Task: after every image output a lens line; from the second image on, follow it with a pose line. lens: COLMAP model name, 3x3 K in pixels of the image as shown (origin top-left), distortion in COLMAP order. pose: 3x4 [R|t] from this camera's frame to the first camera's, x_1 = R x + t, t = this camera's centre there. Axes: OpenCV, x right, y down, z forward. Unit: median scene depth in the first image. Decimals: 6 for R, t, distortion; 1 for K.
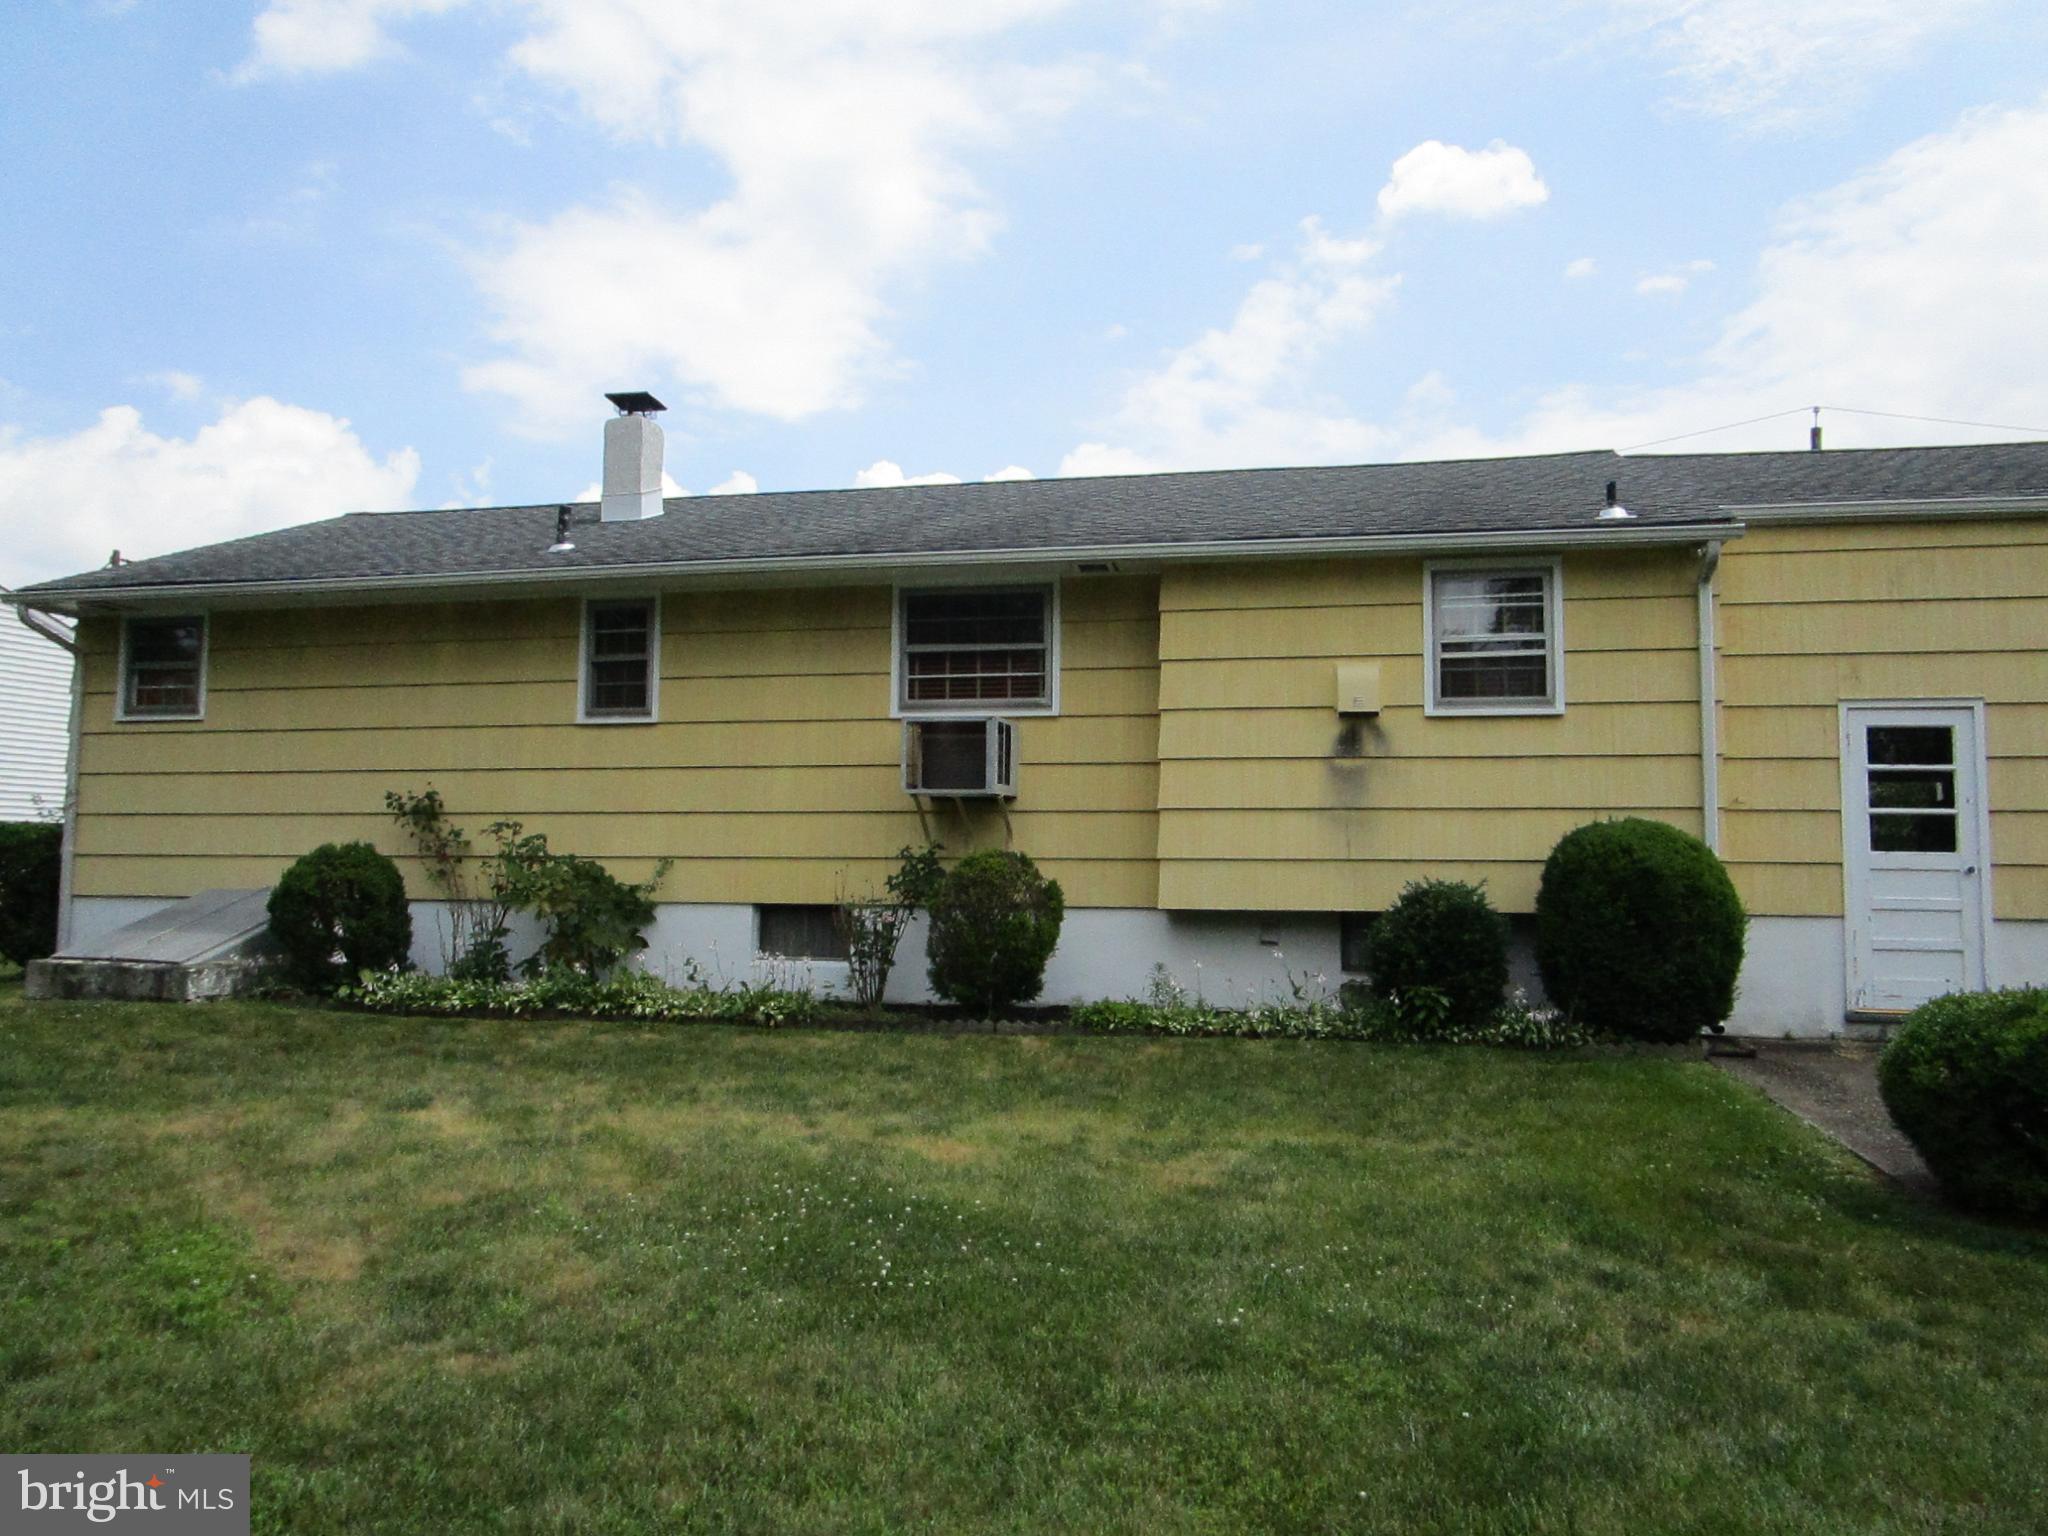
lens RADIAL K [[1484.8, 0, 1024.0], [0, 1484.8, 768.0], [0, 0, 1]] dist [0.001913, -0.000252]
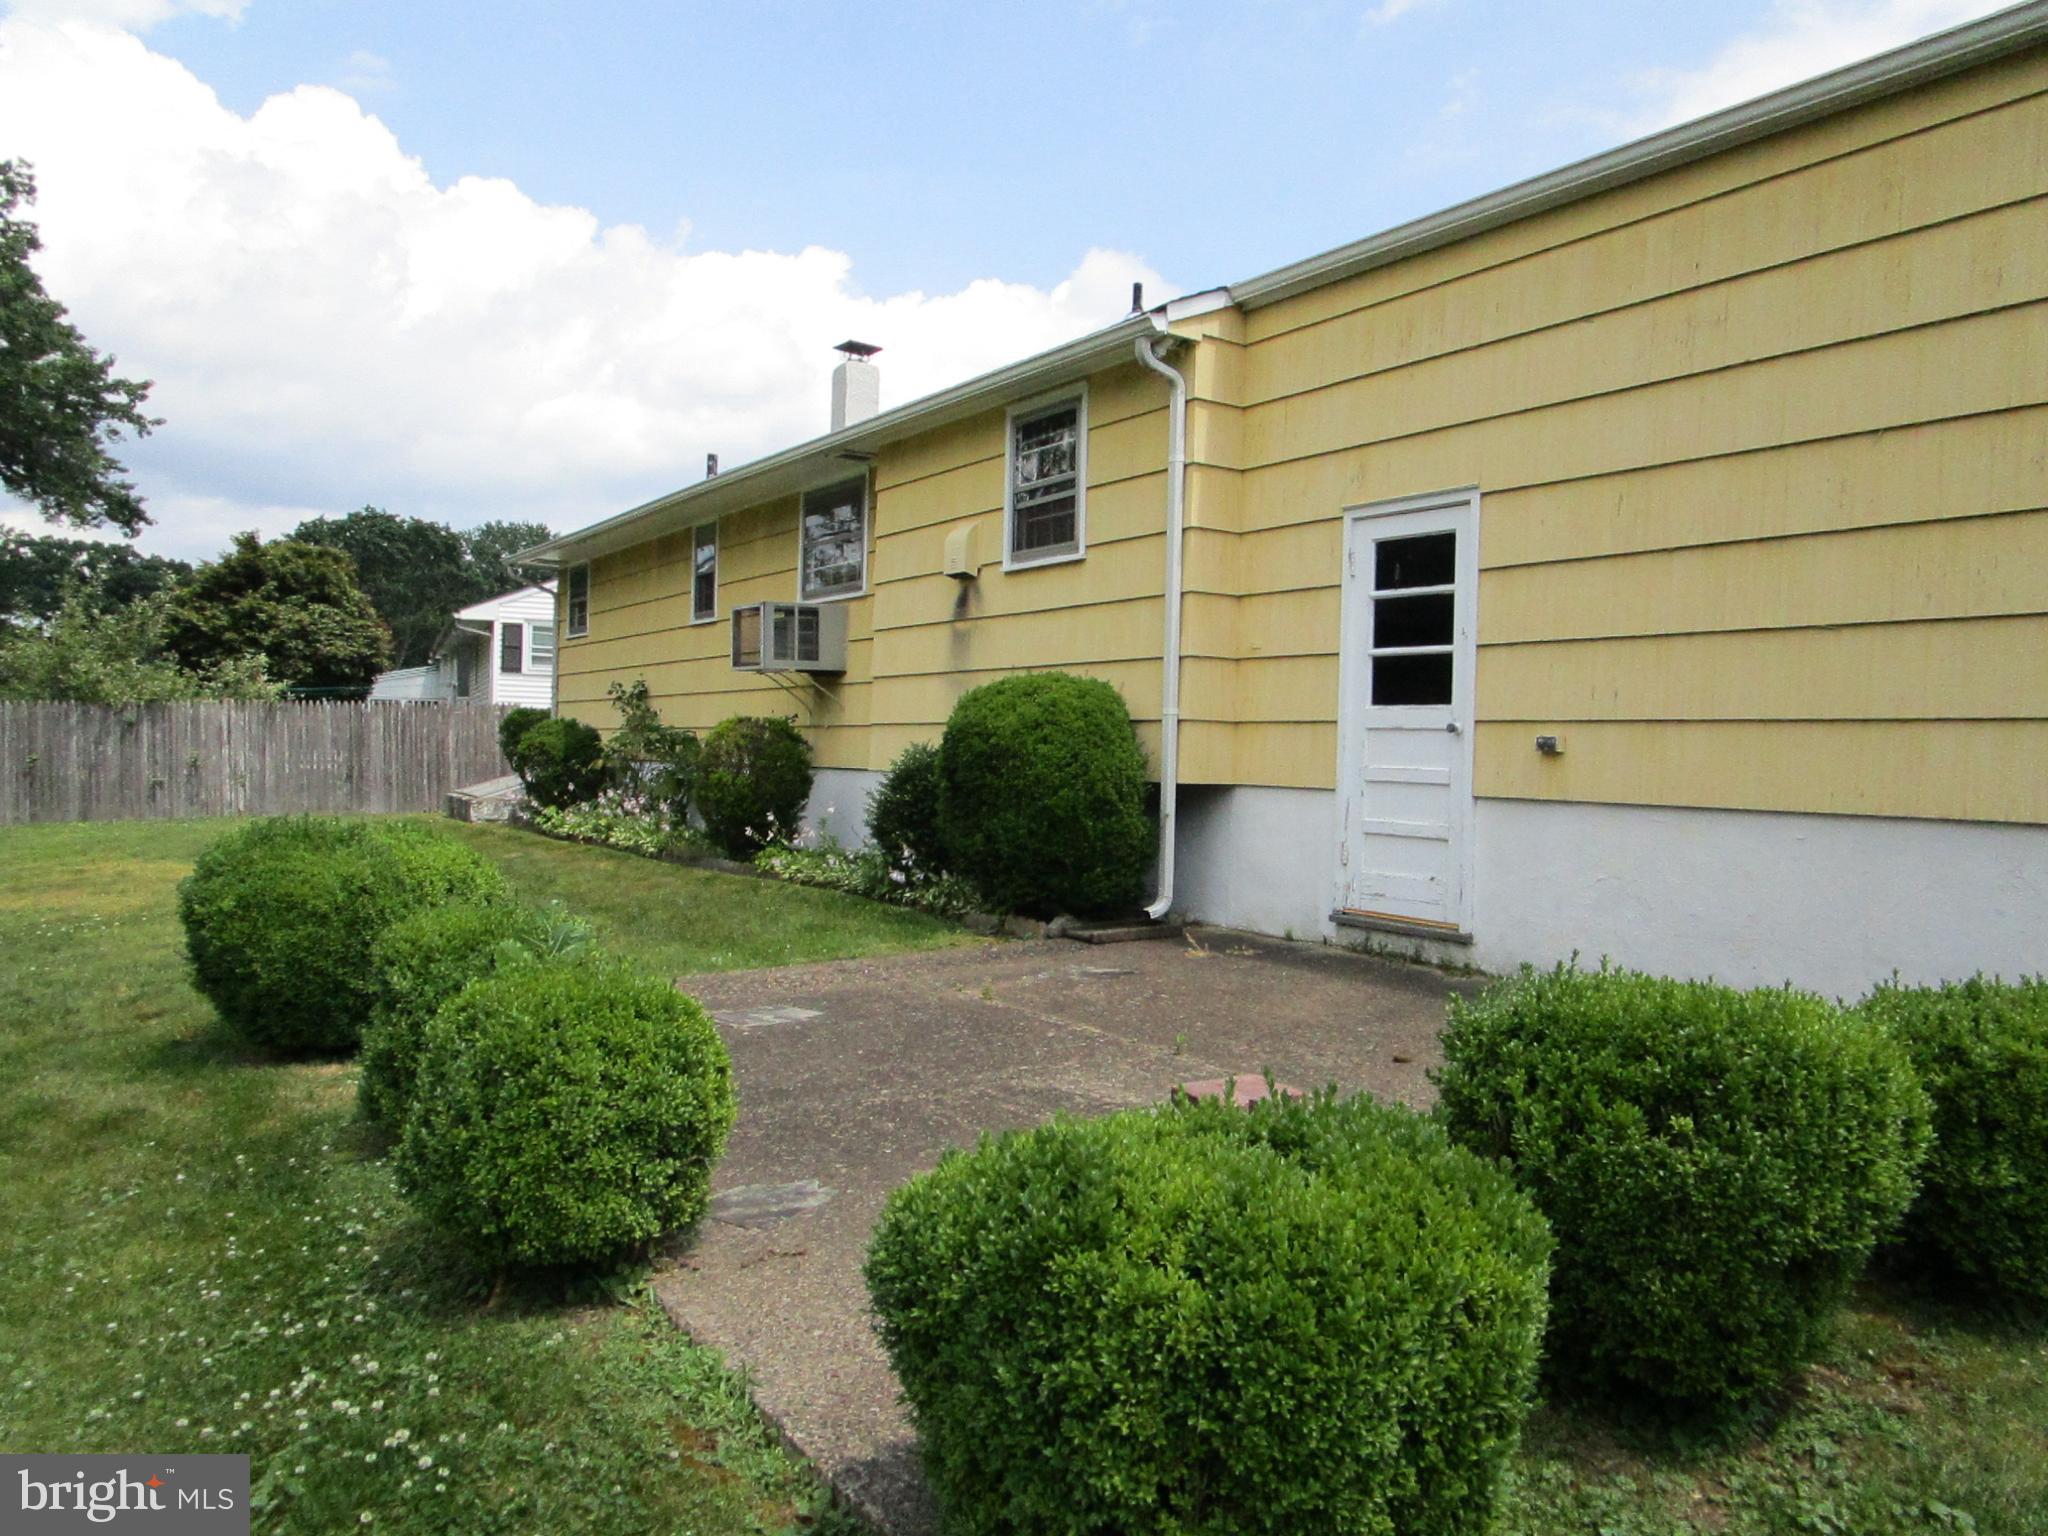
lens RADIAL K [[1484.8, 0, 1024.0], [0, 1484.8, 768.0], [0, 0, 1]] dist [0.001913, -0.000252]
pose [[0.710333, 0.012397, -0.703757, 0.968552], [0.041385, 0.997380, 0.059341, 0.035033], [0.702648, -0.071277, 0.707958, 0.328117]]
